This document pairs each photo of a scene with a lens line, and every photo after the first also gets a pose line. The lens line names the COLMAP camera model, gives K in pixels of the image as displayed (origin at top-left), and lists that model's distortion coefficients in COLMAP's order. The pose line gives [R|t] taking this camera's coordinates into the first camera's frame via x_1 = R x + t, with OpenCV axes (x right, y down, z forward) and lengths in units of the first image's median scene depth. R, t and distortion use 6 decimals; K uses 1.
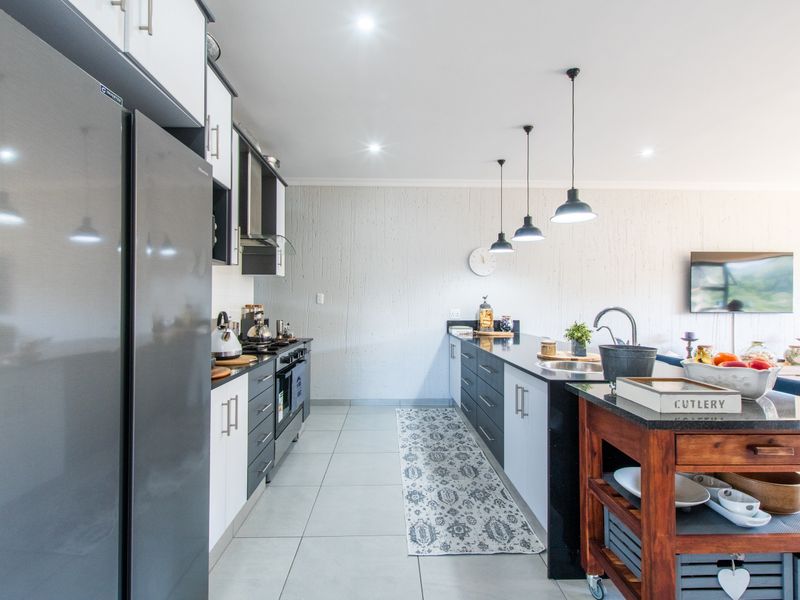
lens RADIAL K [[405.9, 0, 399.8], [0, 405.9, 301.9], [0, 0, 1]] dist [0.005461, -0.000175]
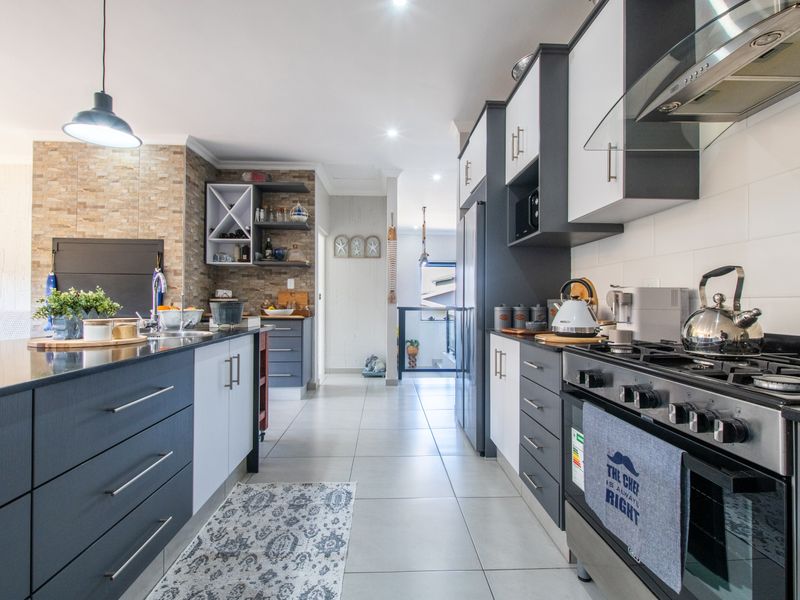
lens RADIAL K [[405.9, 0, 399.9], [0, 405.9, 301.1], [0, 0, 1]] dist [0.005461, -0.000175]
pose [[-0.999911, -0.009370, -0.009502, -0.068601], [-0.009345, 0.999953, -0.002661, 0.069610], [0.009527, -0.002572, -0.999951, 1.688798]]
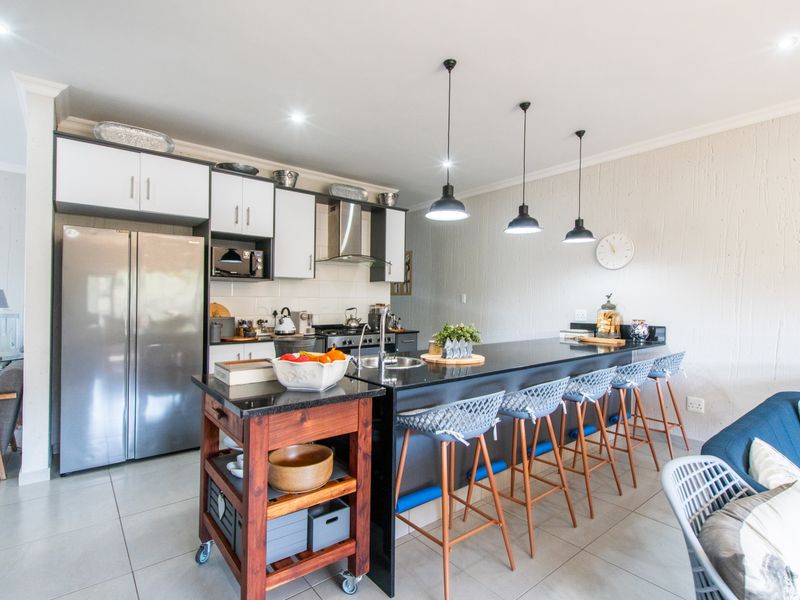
lens RADIAL K [[405.9, 0, 399.5], [0, 405.9, 299.9], [0, 0, 1]] dist [0.005461, -0.000175]
pose [[0.616059, -0.002382, -0.787696, 1.092210], [-0.001747, 0.999989, -0.004390, 0.001920], [0.787698, 0.004081, 0.616048, 0.315983]]
